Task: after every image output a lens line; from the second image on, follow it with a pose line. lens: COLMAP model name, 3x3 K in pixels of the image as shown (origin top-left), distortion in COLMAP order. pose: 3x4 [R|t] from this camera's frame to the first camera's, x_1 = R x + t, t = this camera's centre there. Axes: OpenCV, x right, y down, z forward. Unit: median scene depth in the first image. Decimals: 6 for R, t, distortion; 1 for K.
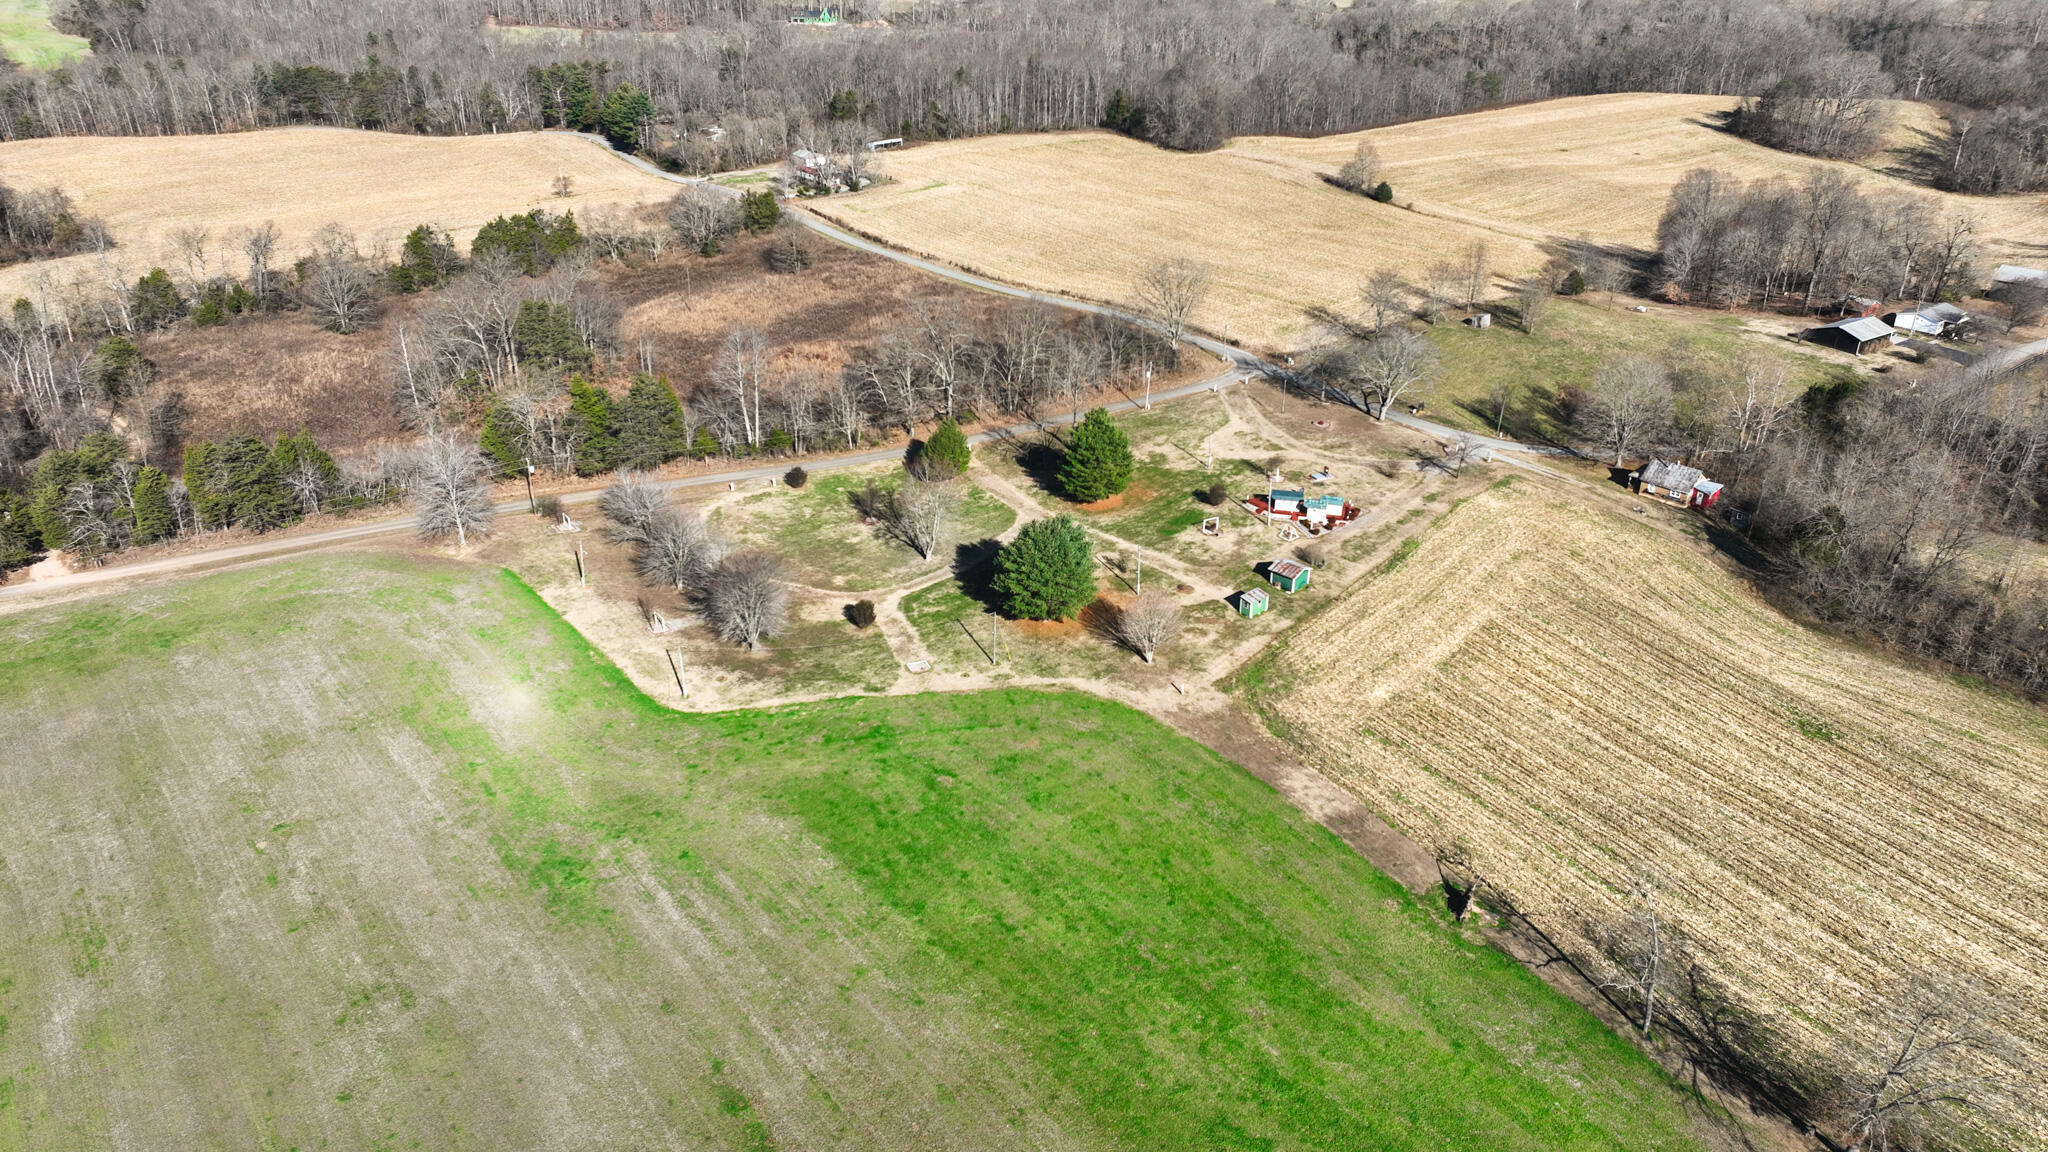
lens RADIAL K [[1424.1, 0, 1030.6], [0, 1424.1, 583.4], [0, 0, 1]] dist [-0.001063, 0.019215]
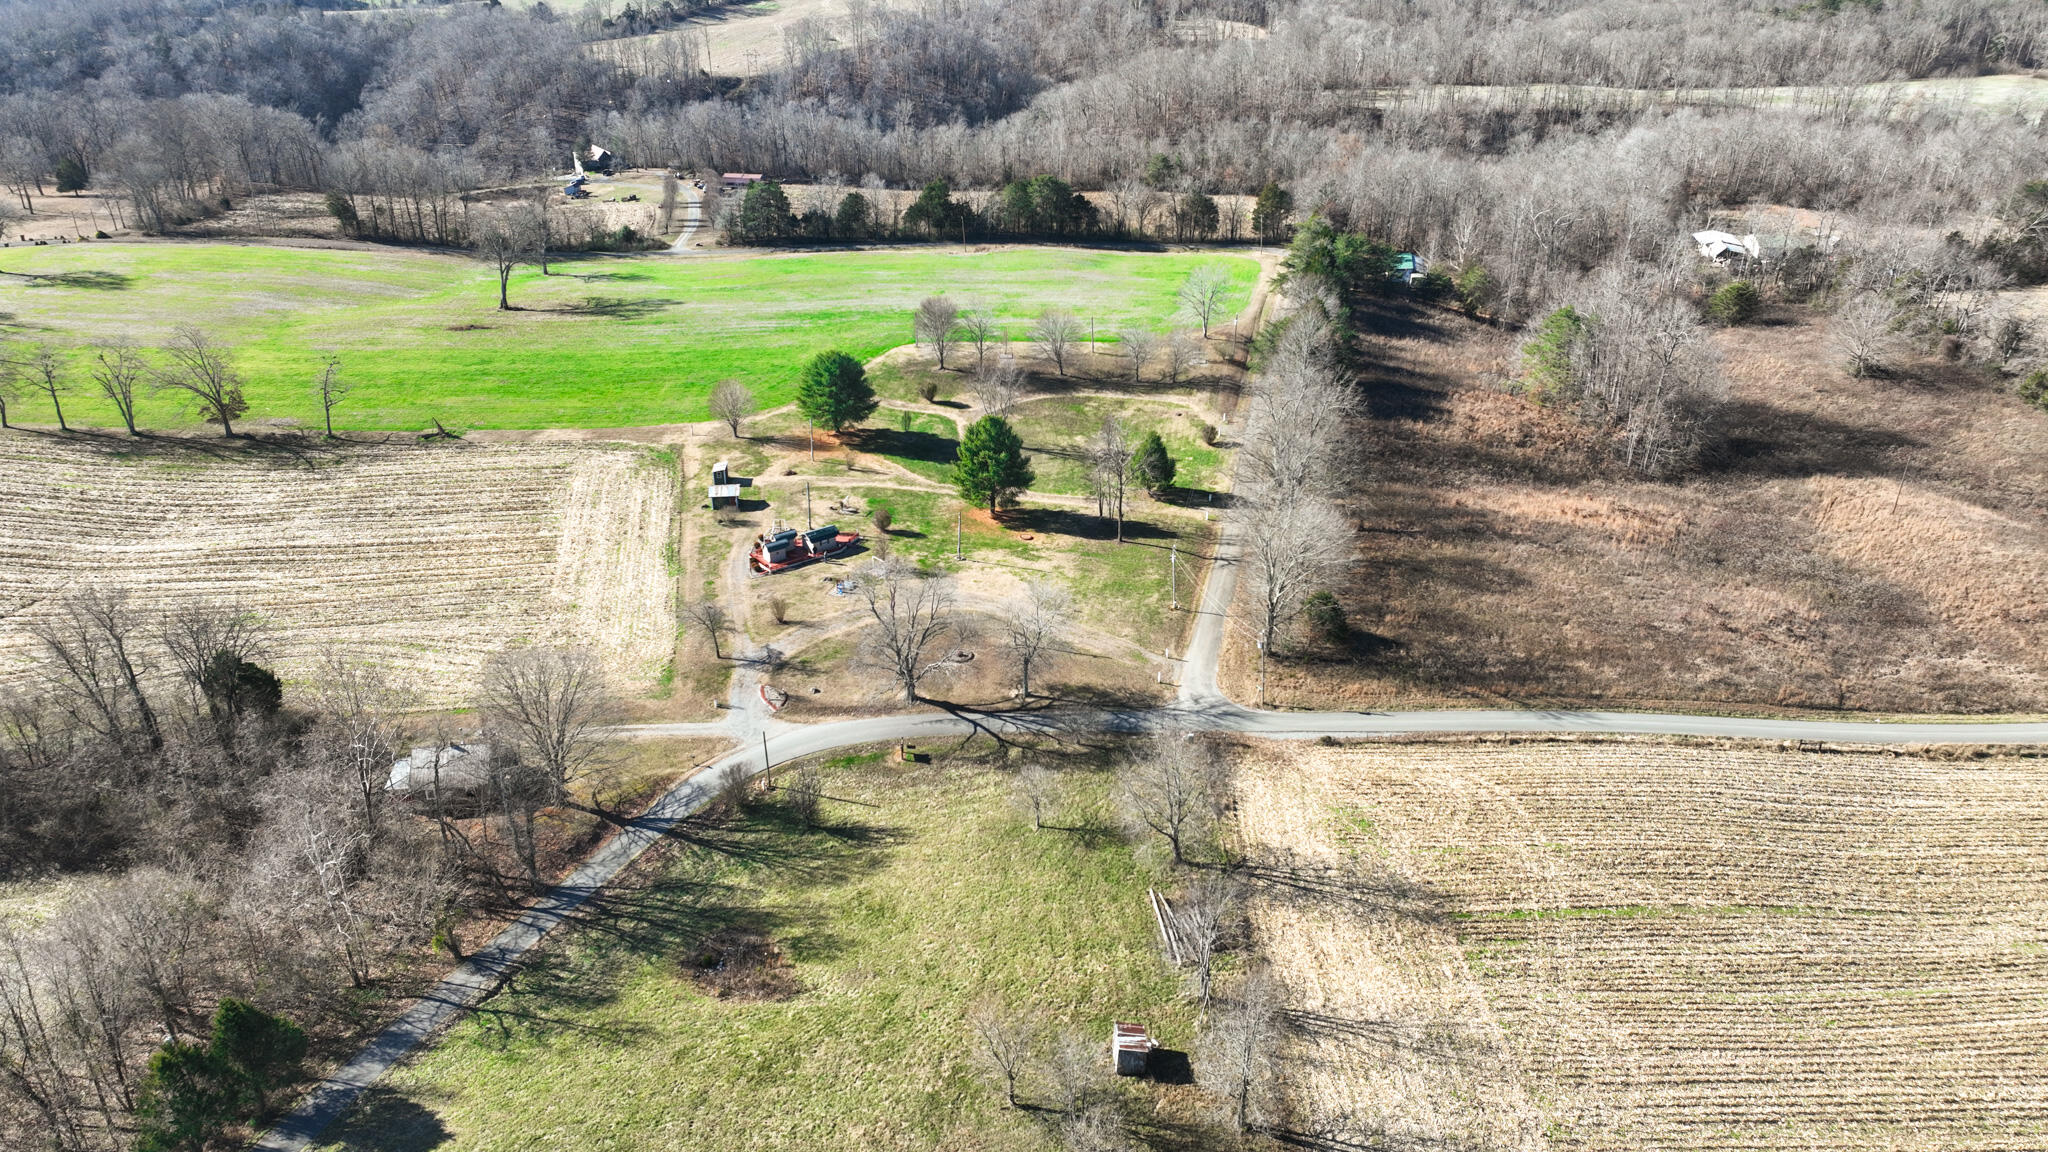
lens RADIAL K [[1427.0, 0, 1030.7], [0, 1427.0, 578.3], [0, 0, 1]] dist [0.004291, 0.007709]
pose [[-0.612684, 0.348067, -0.709555, 0.743037], [-0.362675, 0.673863, 0.643720, -0.669054], [0.702200, 0.651735, -0.286630, 1.347650]]
